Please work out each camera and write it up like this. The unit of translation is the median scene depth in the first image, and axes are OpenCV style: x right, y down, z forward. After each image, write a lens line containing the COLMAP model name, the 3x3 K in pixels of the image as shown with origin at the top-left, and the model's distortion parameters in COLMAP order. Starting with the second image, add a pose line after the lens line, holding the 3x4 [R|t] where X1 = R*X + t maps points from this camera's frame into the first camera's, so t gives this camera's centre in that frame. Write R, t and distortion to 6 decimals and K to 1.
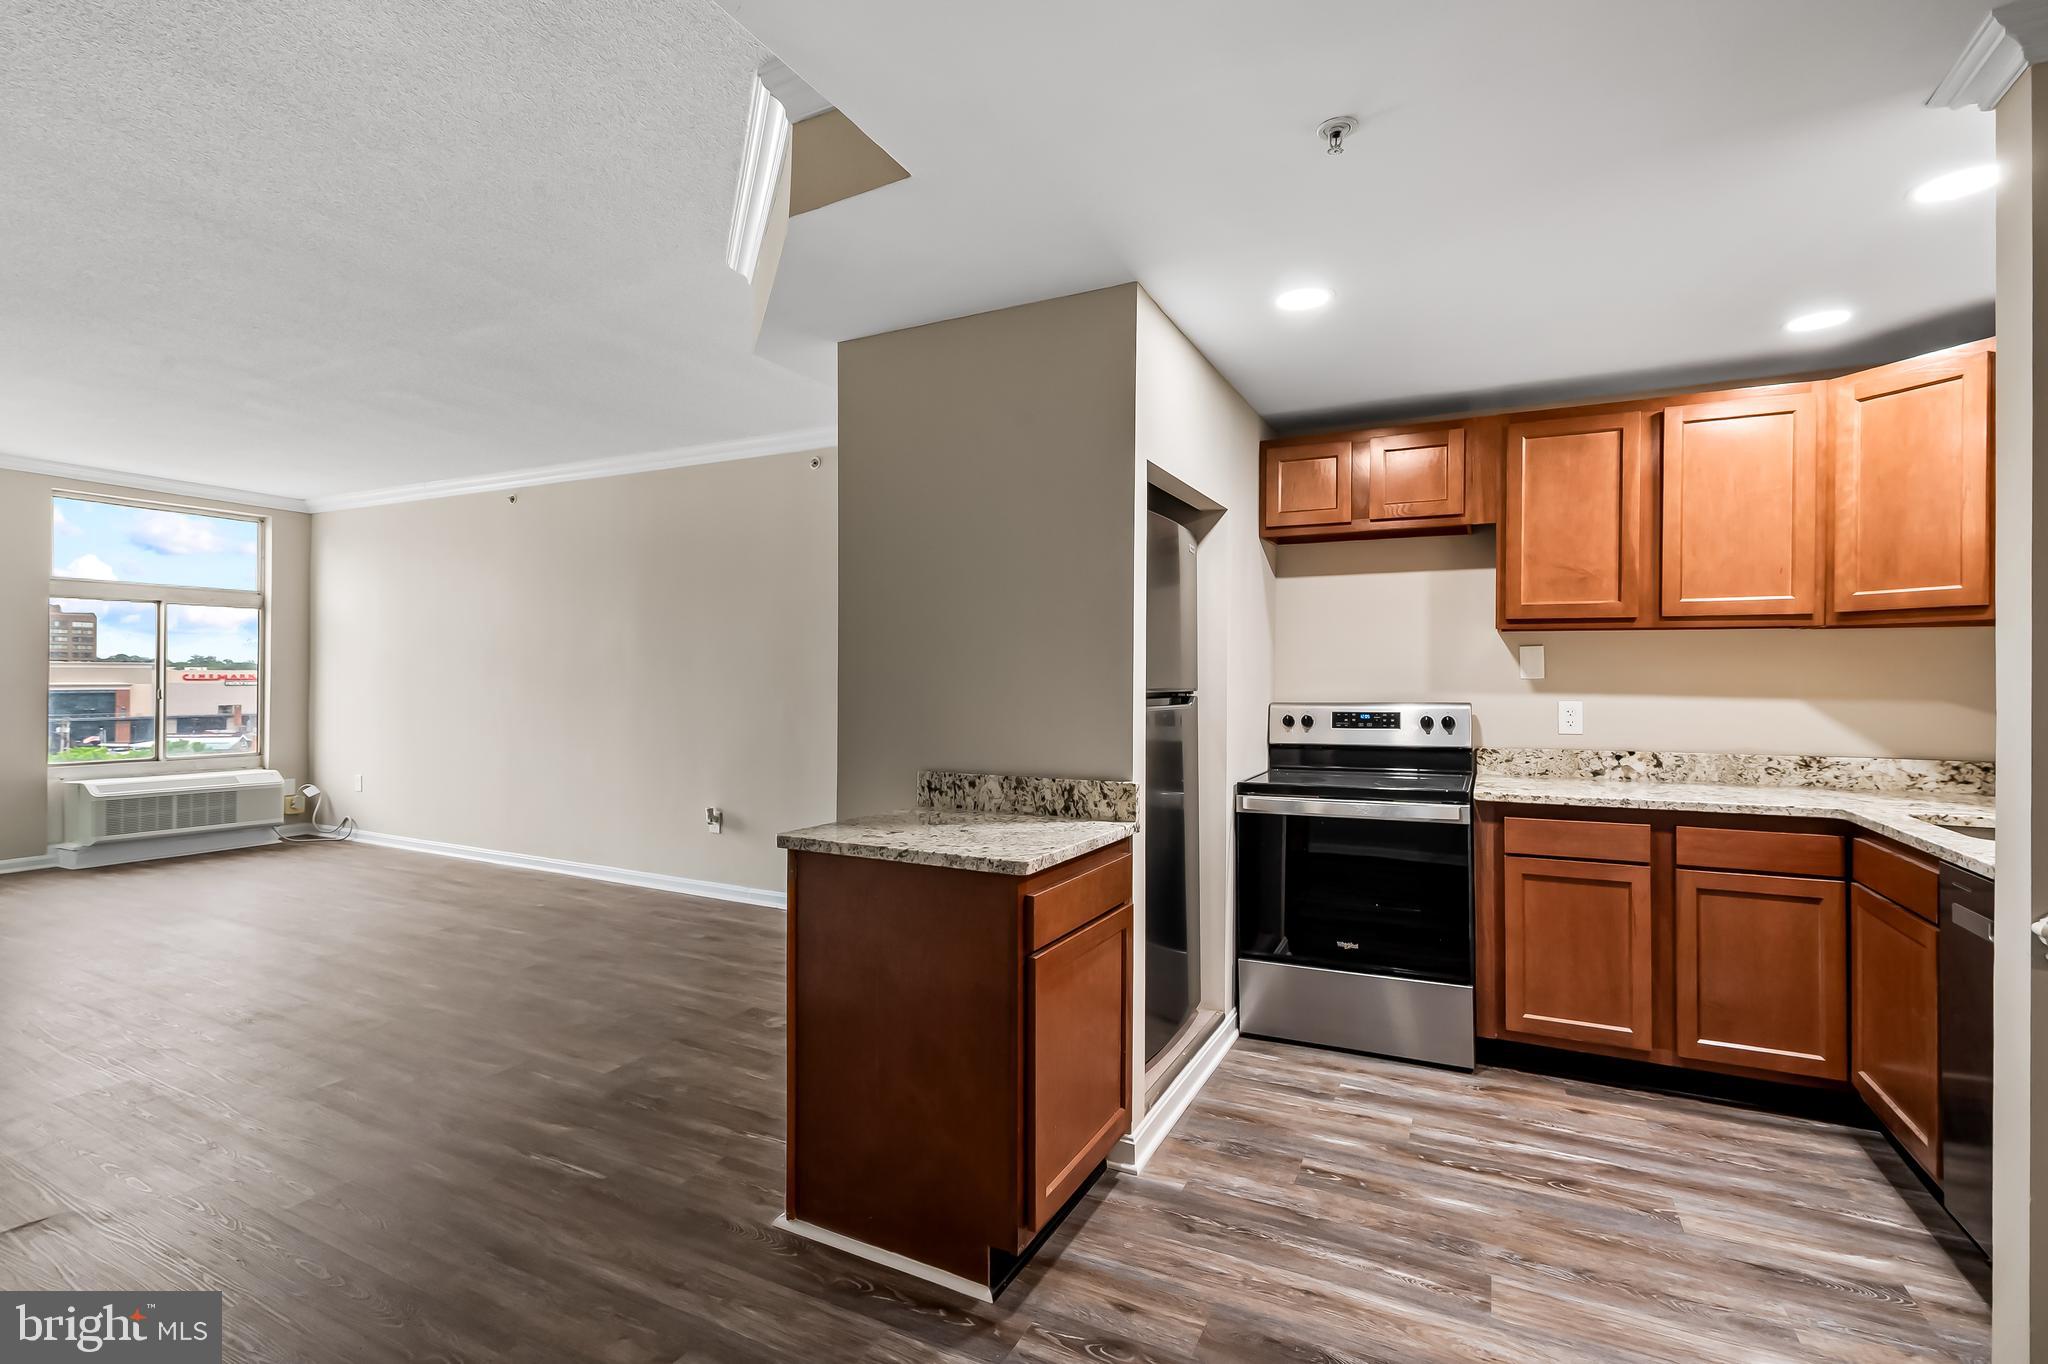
lens RADIAL K [[930.7, 0, 1023.8], [0, 930.7, 674.0], [0, 0, 1]] dist [0.005851, -0.002132]
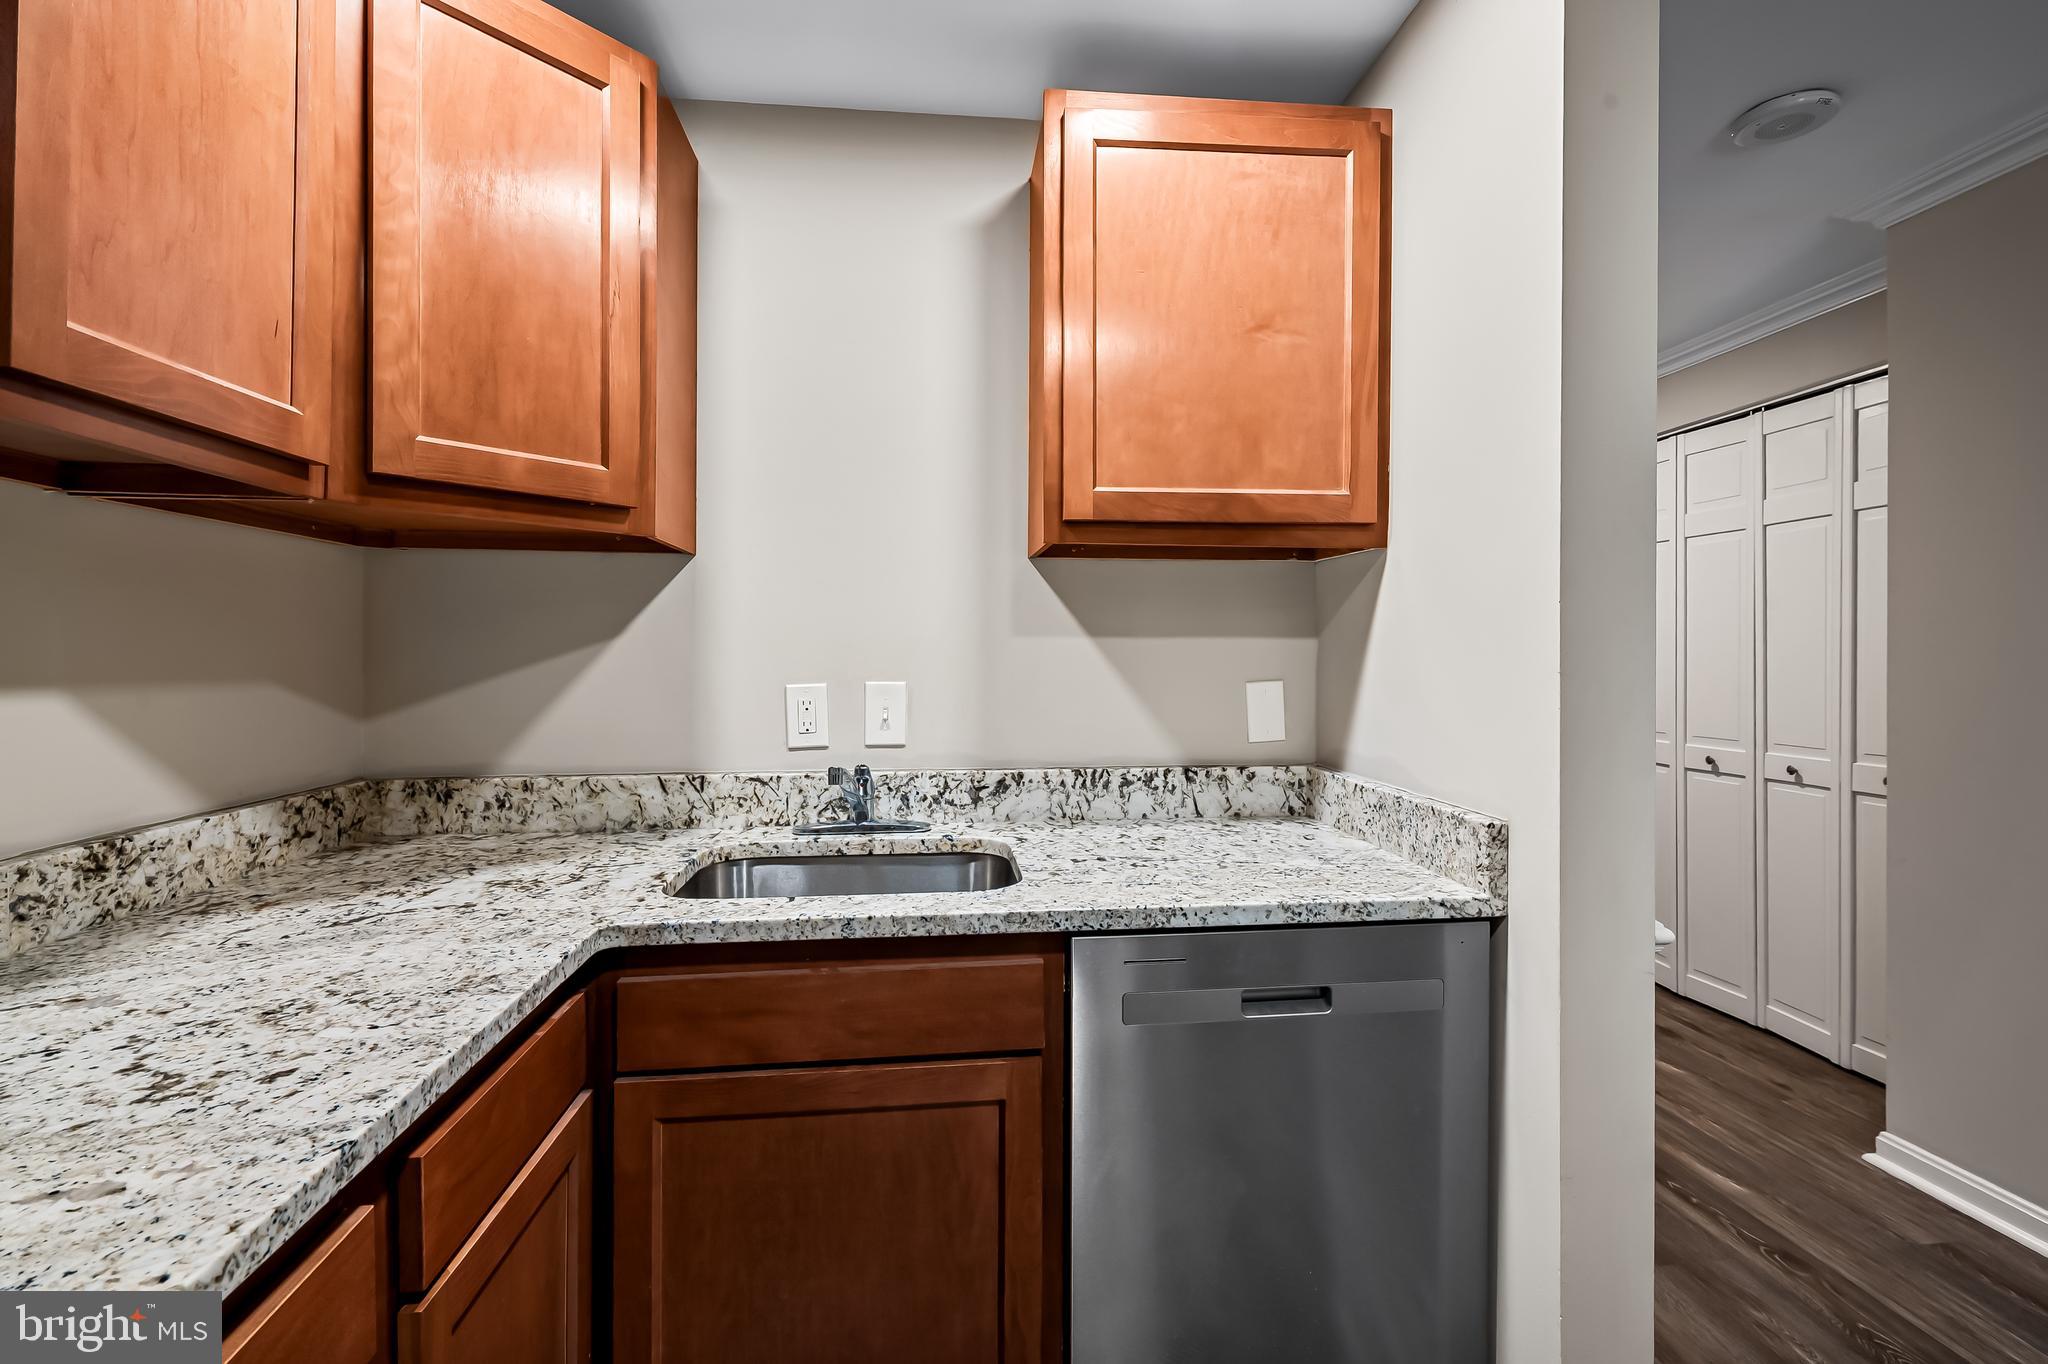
lens RADIAL K [[930.7, 0, 1035.3], [0, 930.7, 655.7], [0, 0, 1]] dist [0.005851, -0.002132]
pose [[-0.546559, -0.007556, 0.837386, 0.330684], [-0.003924, 0.999971, 0.006462, 0.010378], [-0.837411, 0.000245, -0.546573, 0.895844]]
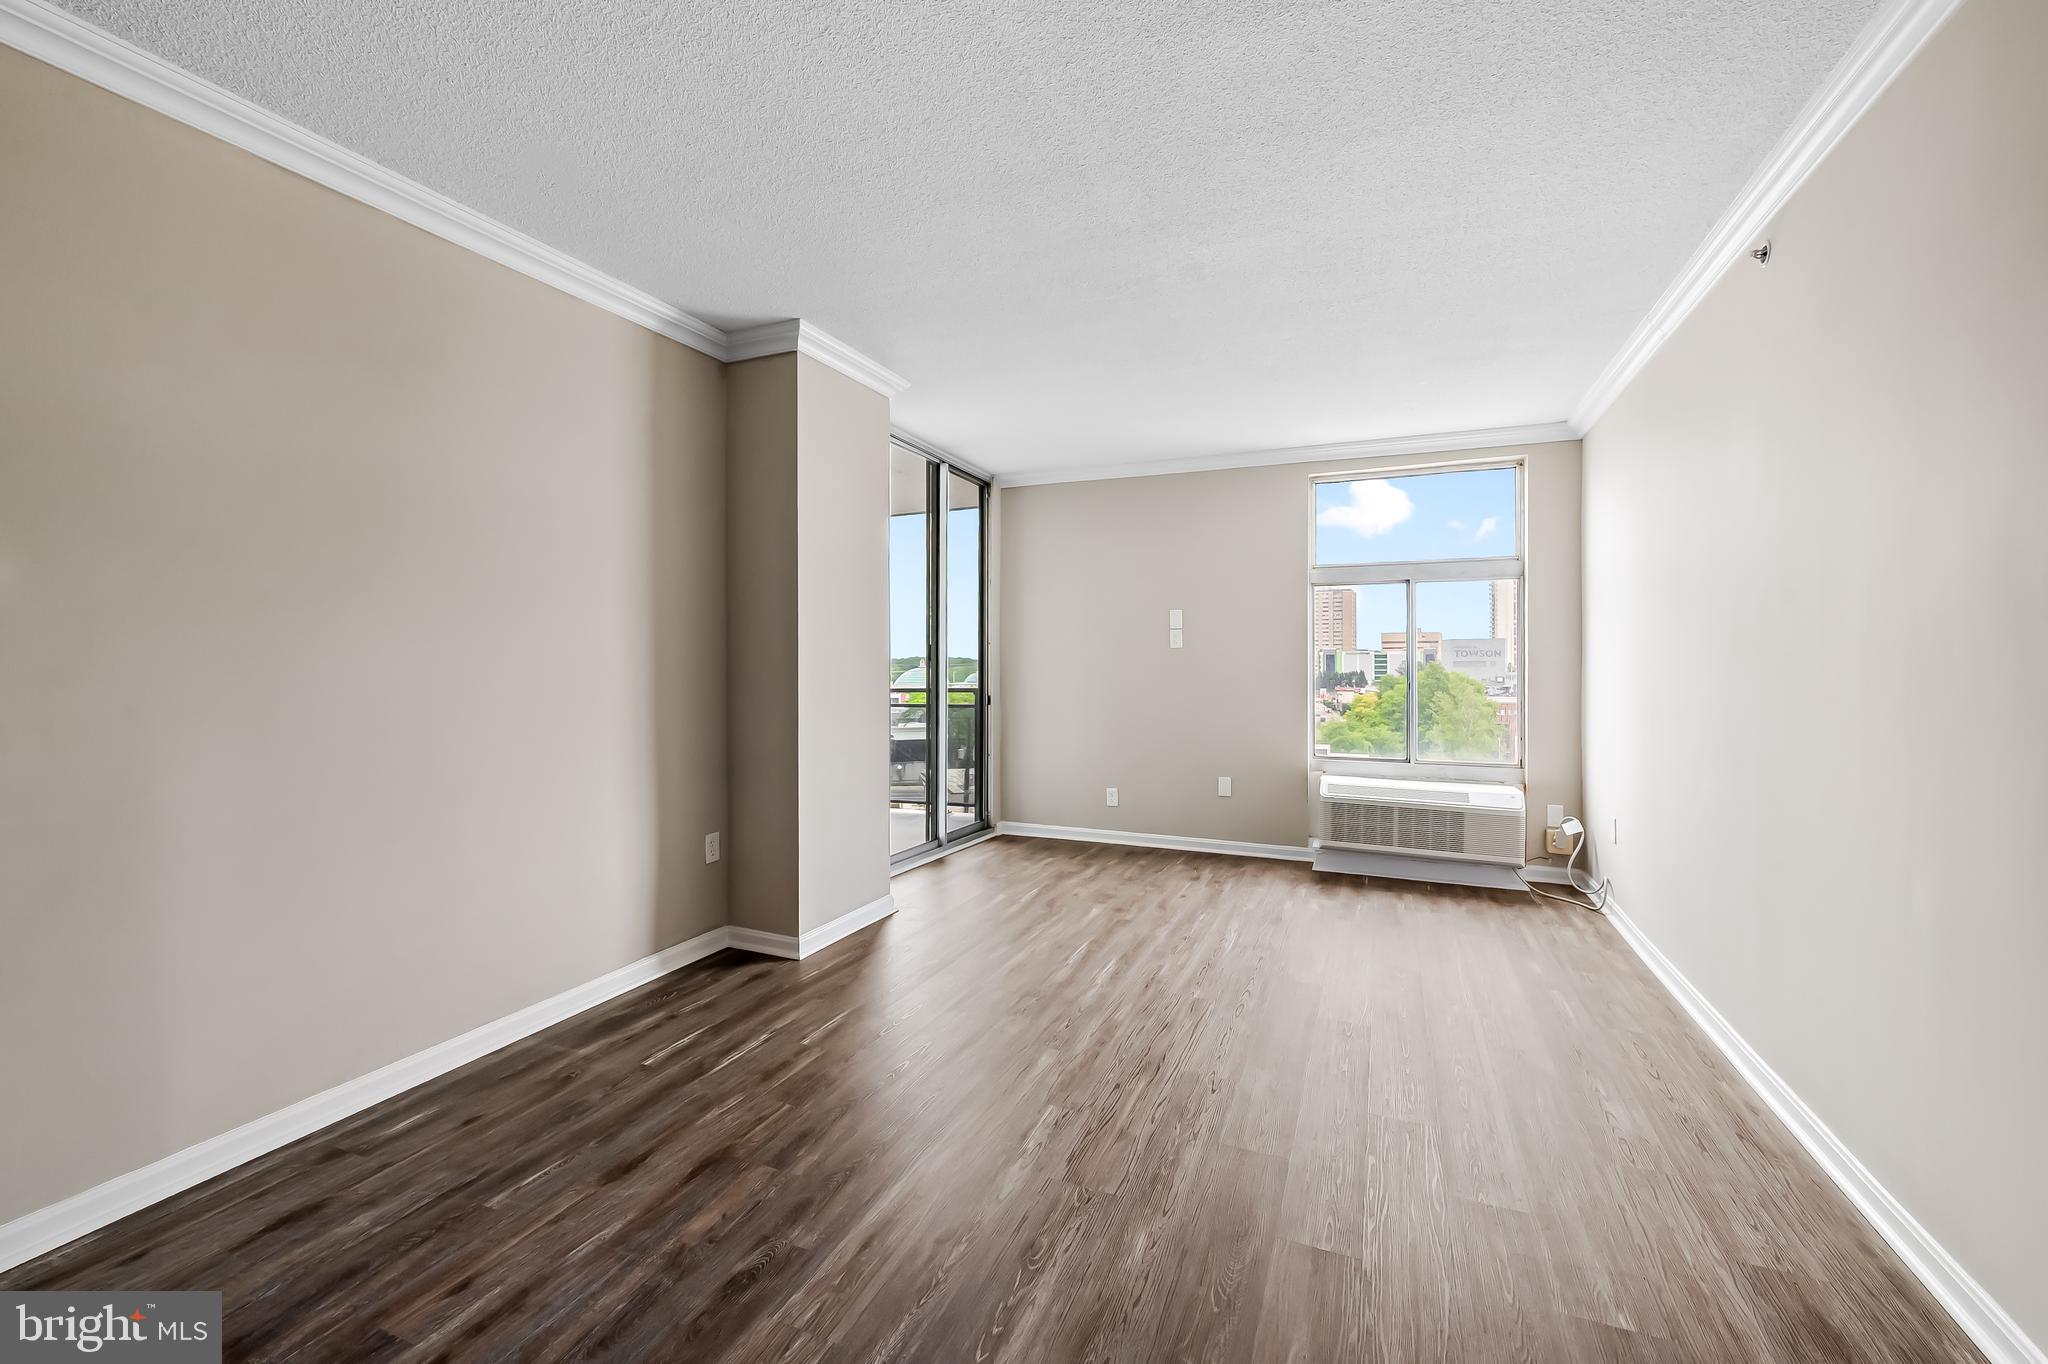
lens RADIAL K [[824.2, 0, 1055.2], [0, 824.2, 670.5], [0, 0, 1]] dist [0.008443, -0.001934]
pose [[0.079837, -0.000157, -0.996808, -0.370156], [0.001083, 0.999999, -0.000071, 0.011798], [0.996807, -0.001074, 0.079837, 1.243779]]
